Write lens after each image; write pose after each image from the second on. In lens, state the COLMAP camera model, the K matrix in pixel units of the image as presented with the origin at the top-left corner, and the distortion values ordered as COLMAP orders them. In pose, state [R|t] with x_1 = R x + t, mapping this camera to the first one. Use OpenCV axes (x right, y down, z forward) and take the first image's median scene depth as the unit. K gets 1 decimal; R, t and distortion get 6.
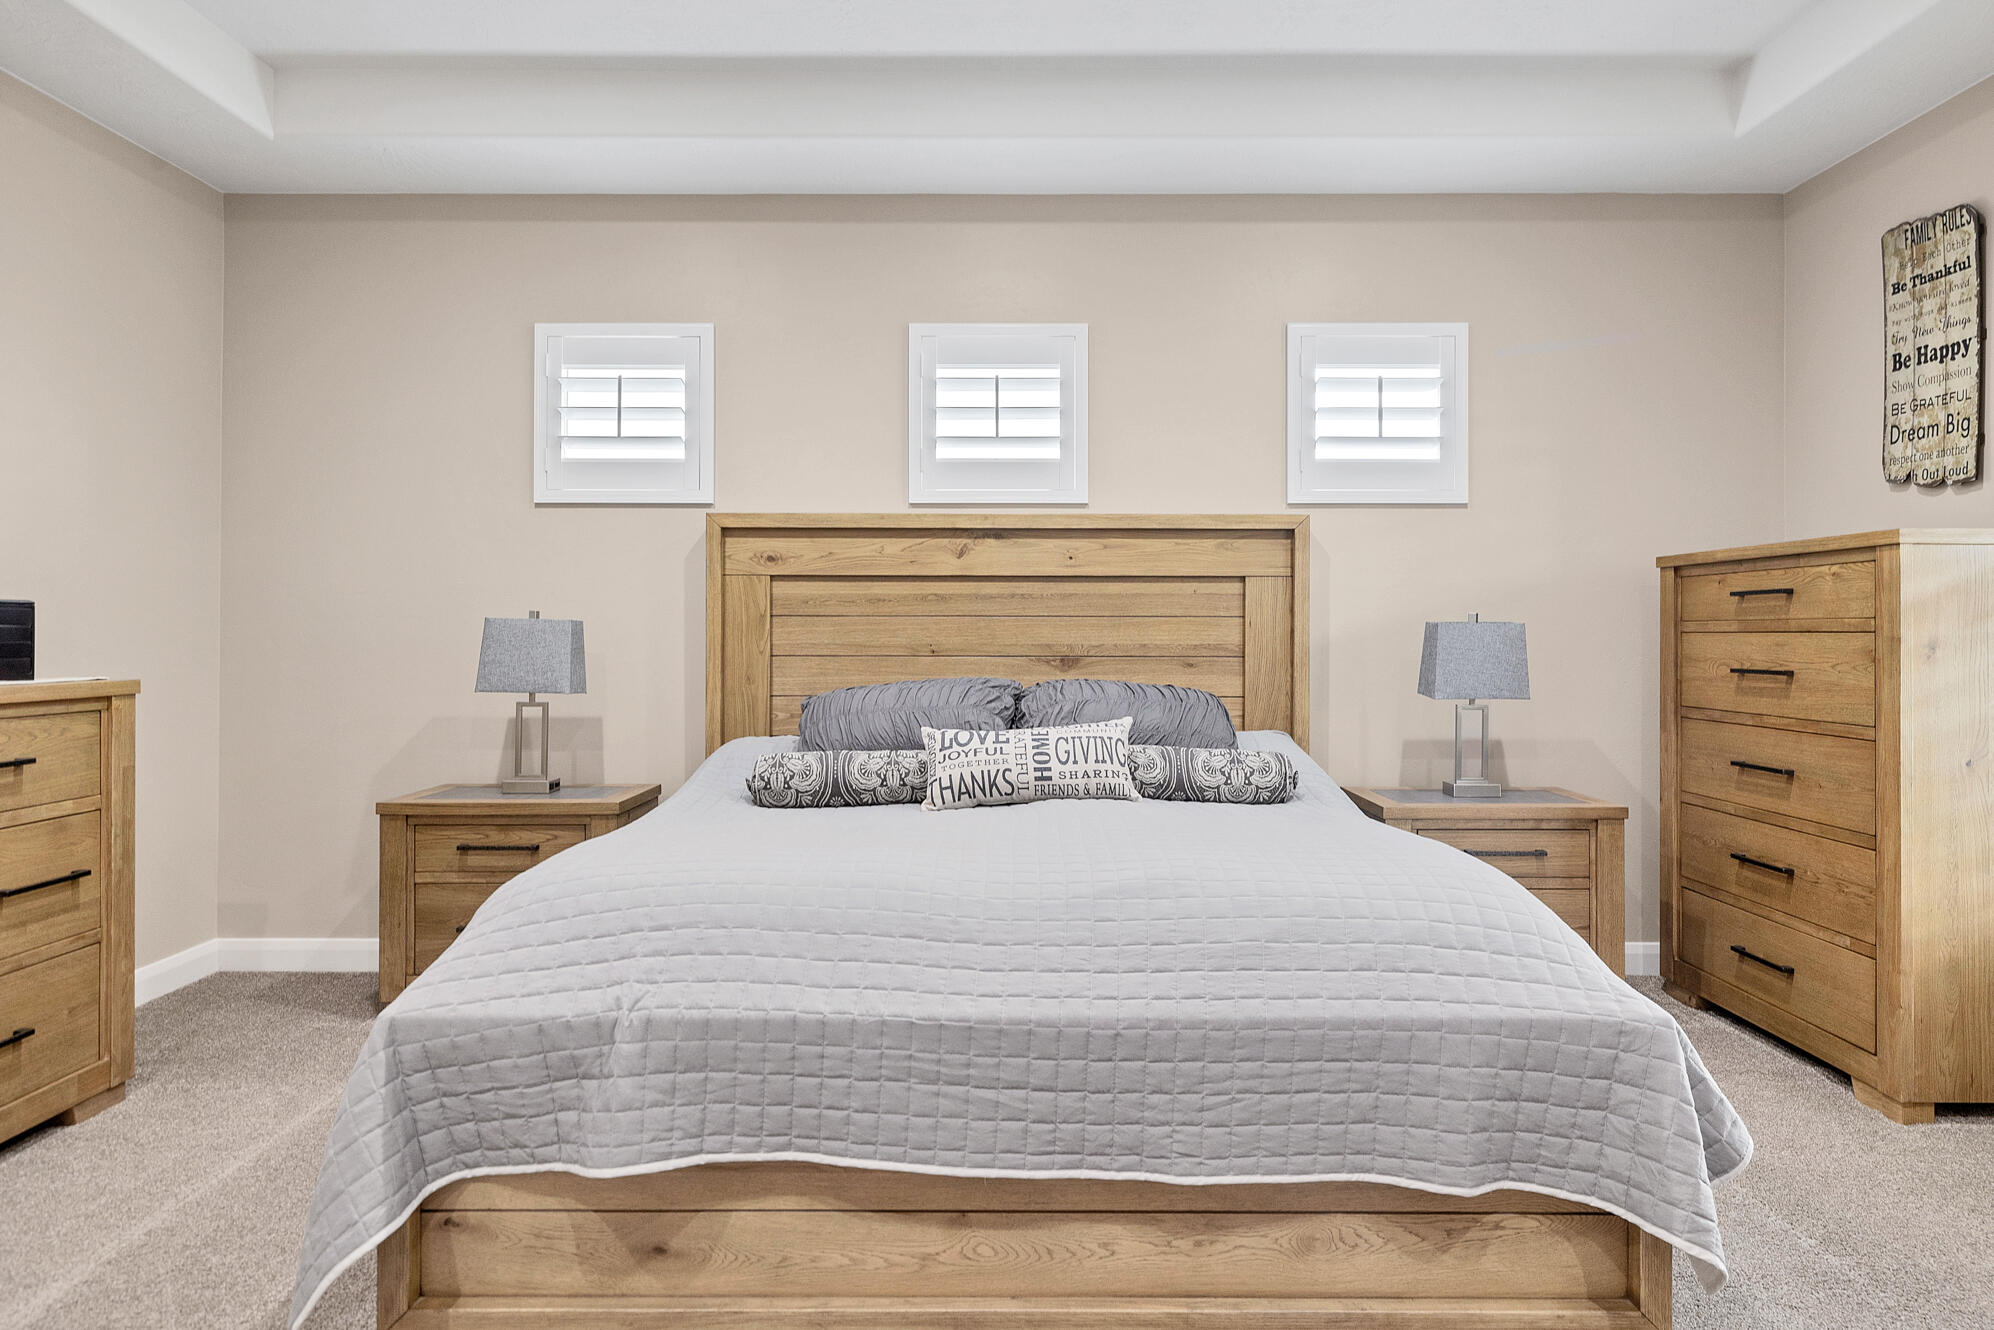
lens RADIAL K [[1167.0, 0, 1000.2], [0, 1167.0, 610.7], [0, 0, 1]] dist [0.008716, -0.003736]
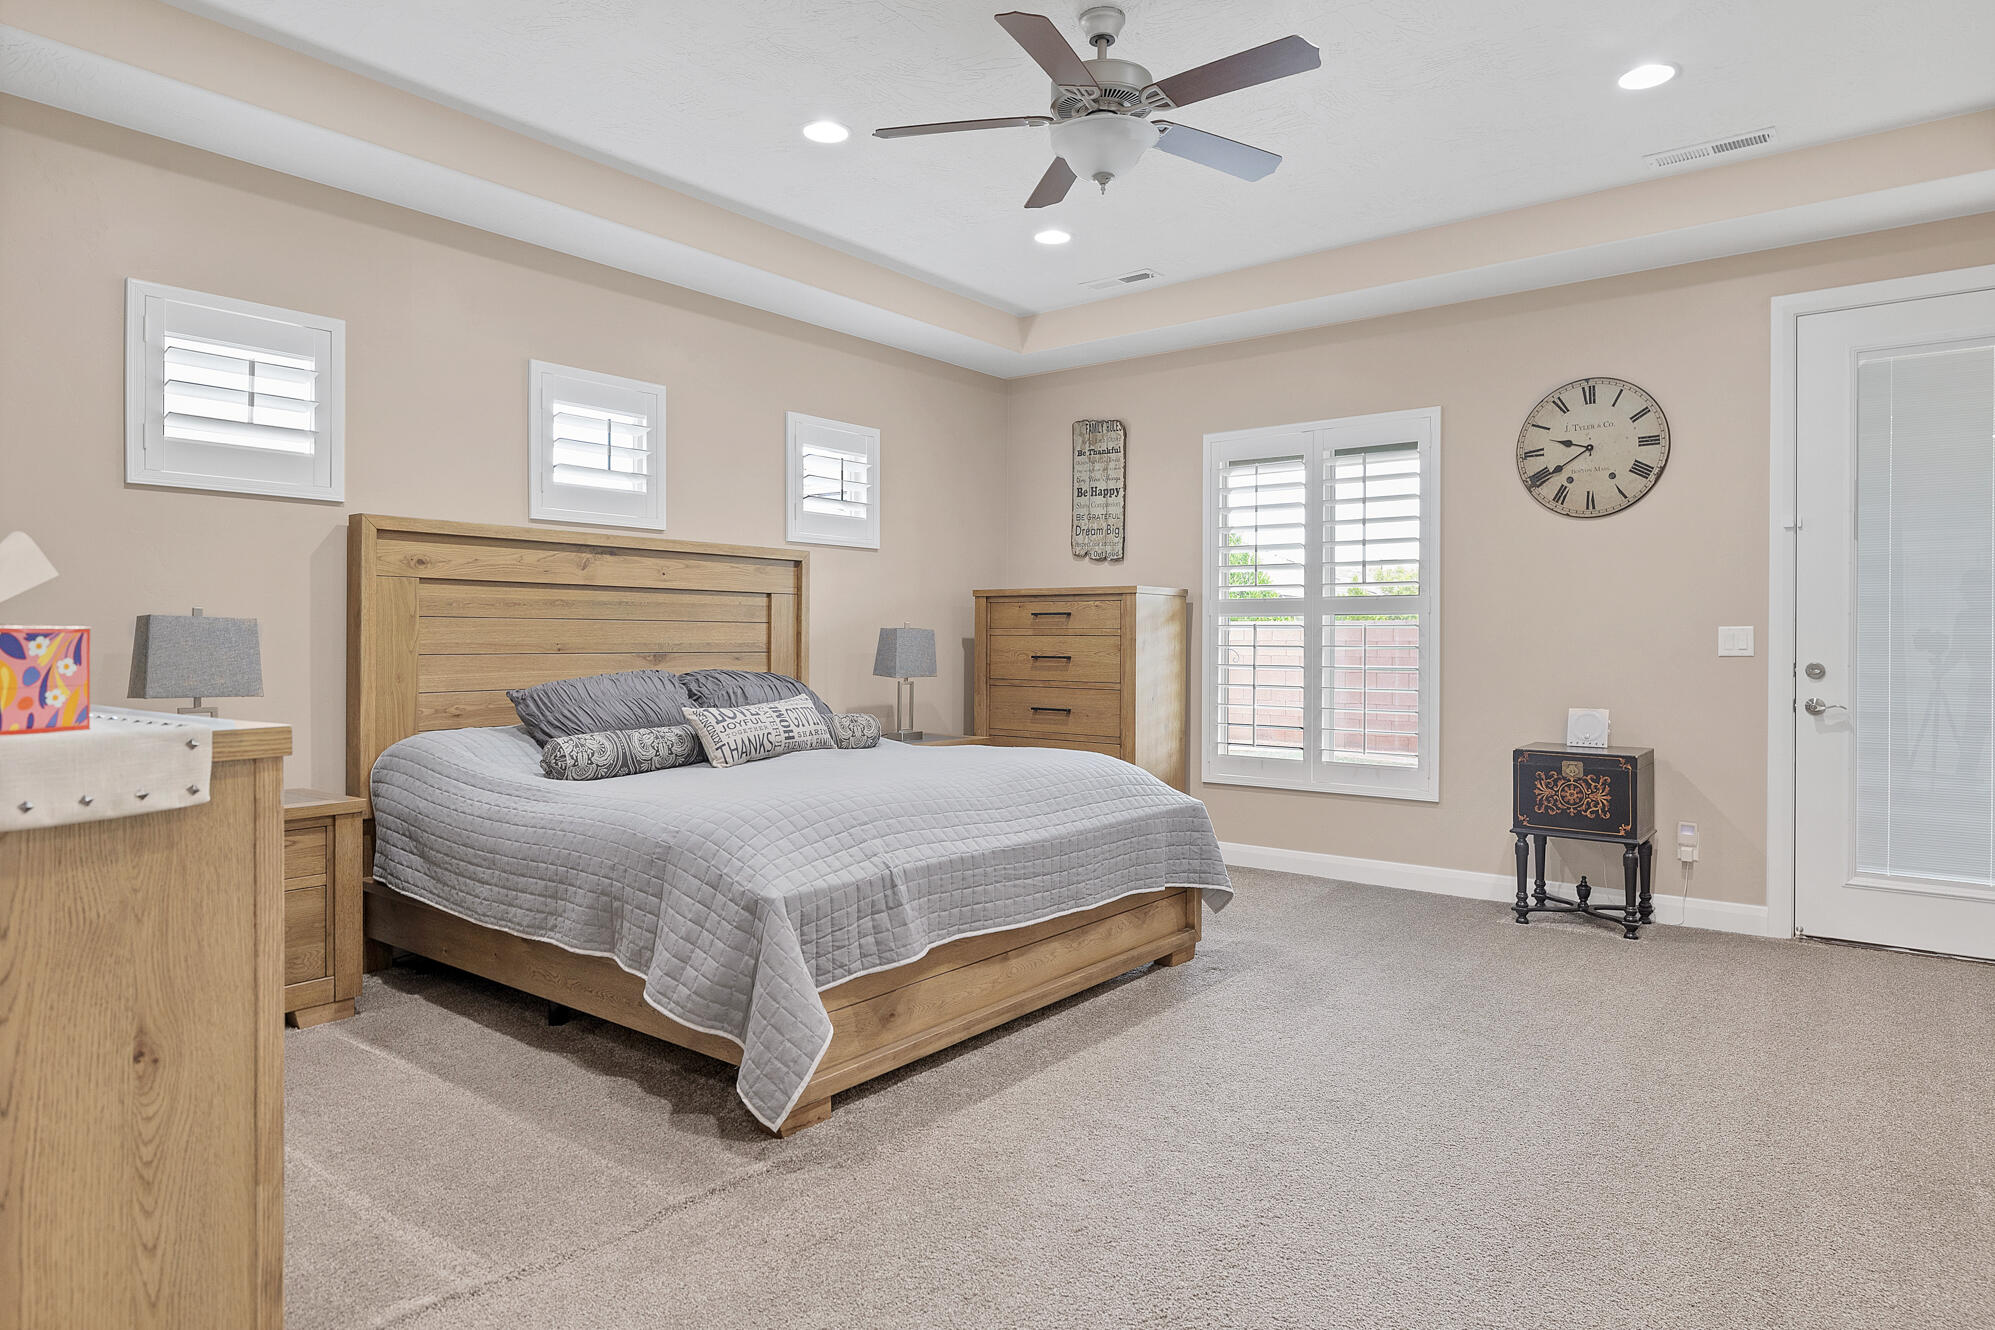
lens RADIAL K [[1167.6, 0, 981.8], [0, 1167.6, 635.6], [0, 0, 1]] dist [0.008716, -0.003736]
pose [[0.621440, 0.003333, 0.783455, -0.855211], [-0.017363, 0.999804, 0.009519, 0.002843], [-0.783270, -0.019518, 0.621376, -0.051197]]
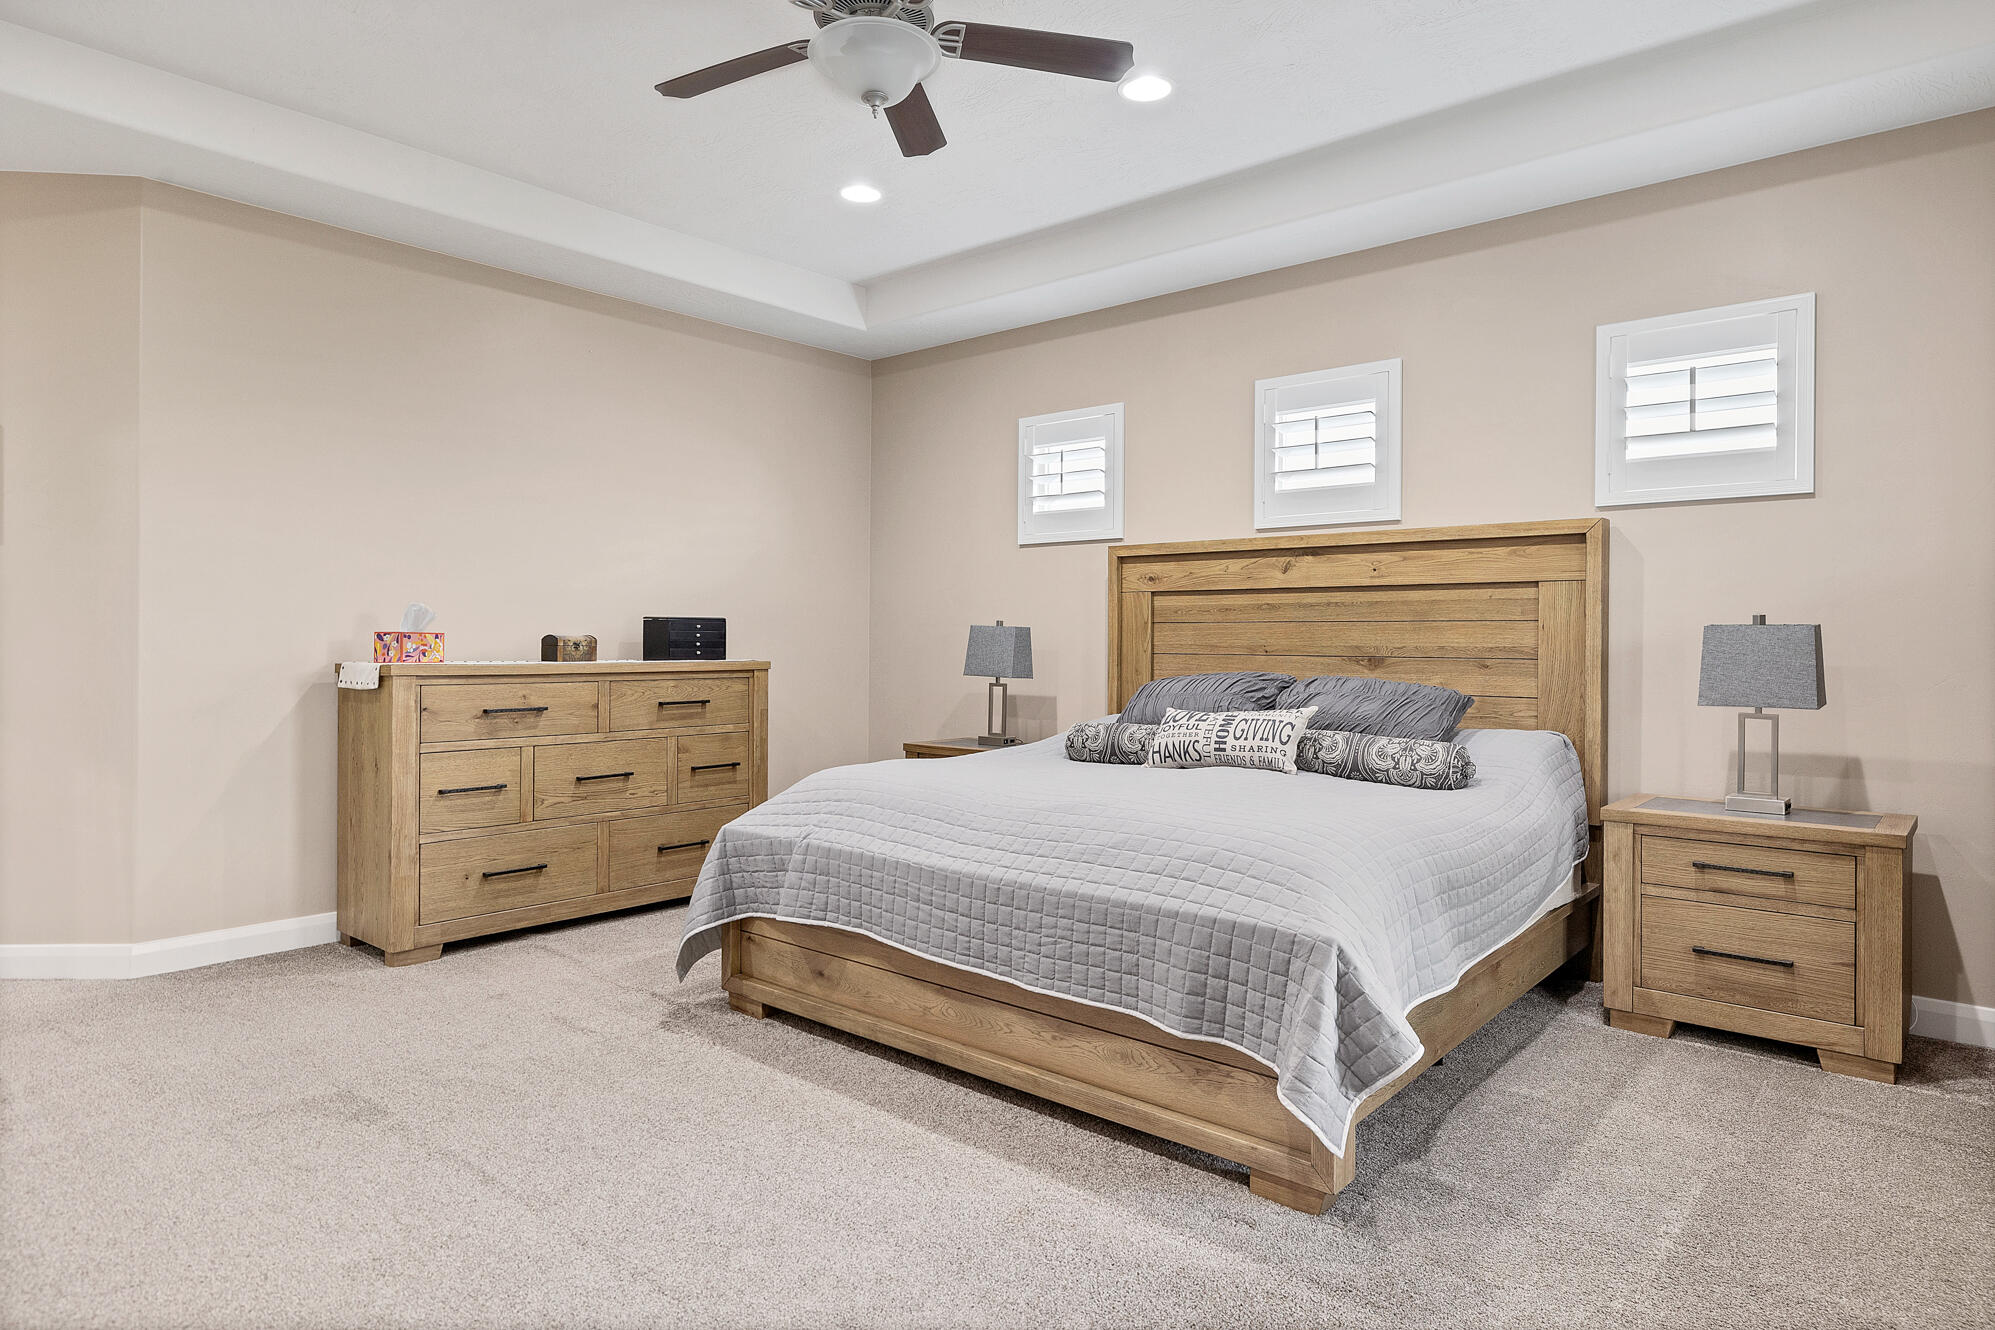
lens RADIAL K [[1167.6, 0, 1041.3], [0, 1167.6, 653.4], [0, 0, 1]] dist [0.008716, -0.003736]
pose [[0.763849, 0.009349, -0.645327, 0.657108], [0.007245, 0.999708, 0.023059, 0.008264], [0.645354, -0.022289, 0.763558, -0.083660]]
